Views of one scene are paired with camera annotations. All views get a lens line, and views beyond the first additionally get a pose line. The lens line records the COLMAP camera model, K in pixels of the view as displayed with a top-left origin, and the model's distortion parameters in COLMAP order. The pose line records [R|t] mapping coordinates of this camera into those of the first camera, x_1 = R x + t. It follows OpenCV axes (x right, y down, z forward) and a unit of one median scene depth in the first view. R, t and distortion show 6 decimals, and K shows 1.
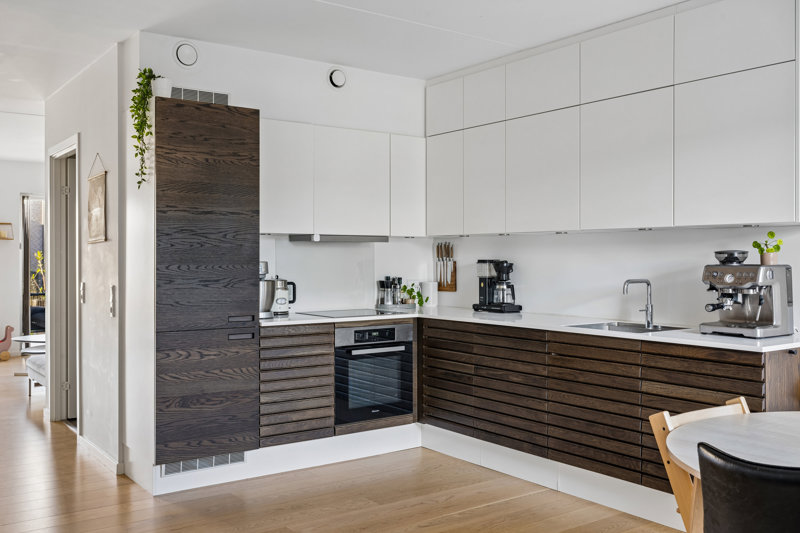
lens RADIAL K [[783.7, 0, 400.9], [0, 783.7, 262.5], [0, 0, 1]] dist [0.042971, 0.000000]
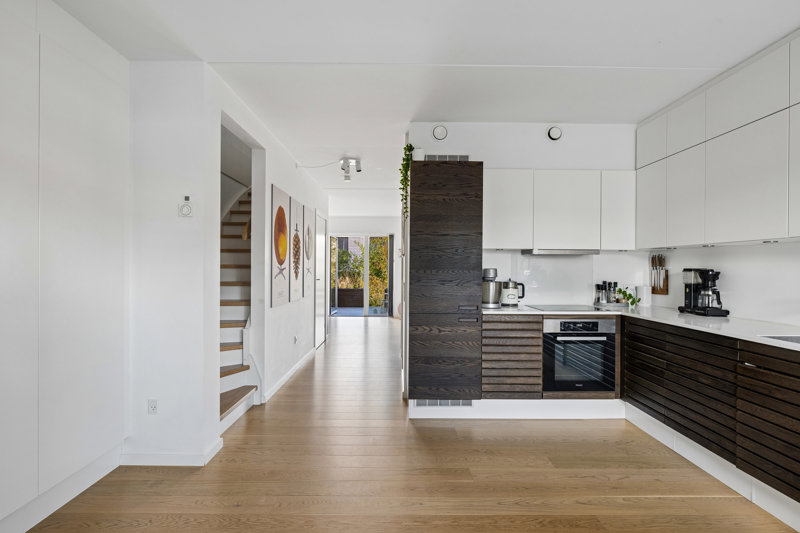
lens RADIAL K [[418.2, 0, 396.9], [0, 418.2, 270.5], [0, 0, 1]] dist [0.016799, -0.004045]
pose [[0.818233, 0.008930, -0.574817, 0.128097], [-0.009609, 0.999952, 0.001856, 0.002874], [0.574806, 0.004005, 0.818280, 0.287254]]
